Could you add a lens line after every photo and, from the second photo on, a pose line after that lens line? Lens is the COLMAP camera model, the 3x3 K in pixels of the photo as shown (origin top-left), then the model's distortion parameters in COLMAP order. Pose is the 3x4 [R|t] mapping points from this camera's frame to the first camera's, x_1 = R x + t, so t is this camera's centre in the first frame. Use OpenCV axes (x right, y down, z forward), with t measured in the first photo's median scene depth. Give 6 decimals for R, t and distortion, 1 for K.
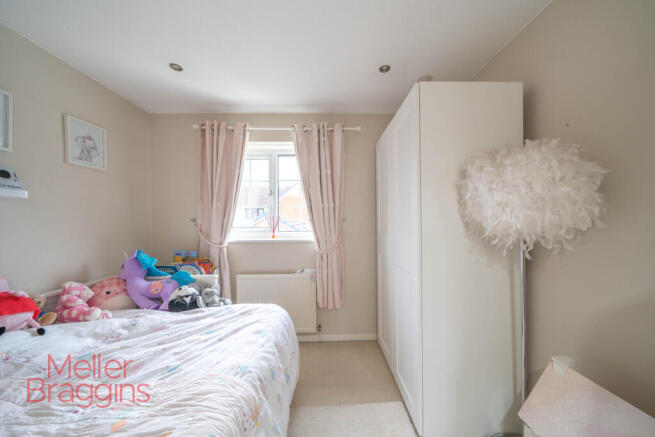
lens RADIAL K [[237.2, 0, 341.2], [0, 237.2, 223.8], [0, 0, 1]] dist [-0.001859, -0.000048]
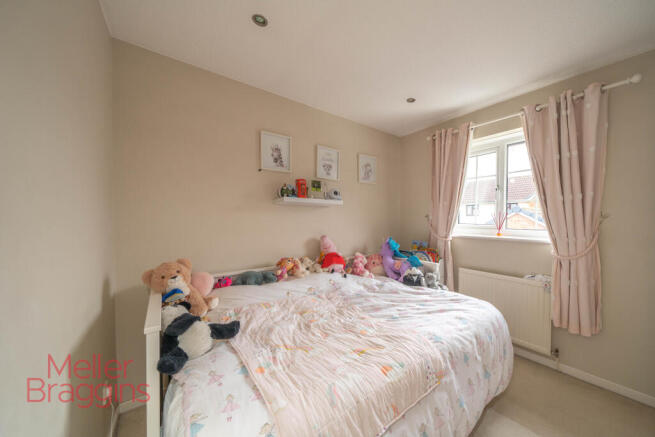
lens RADIAL K [[223.8, 0, 327.5], [0, 223.8, 218.5], [0, 0, 1]] dist [-0.001547, -0.000181]
pose [[0.527625, 0.010844, -0.849408, 0.131063], [-0.015867, 0.999870, 0.002909, 0.000970], [0.849329, 0.011943, 0.527728, -0.047582]]
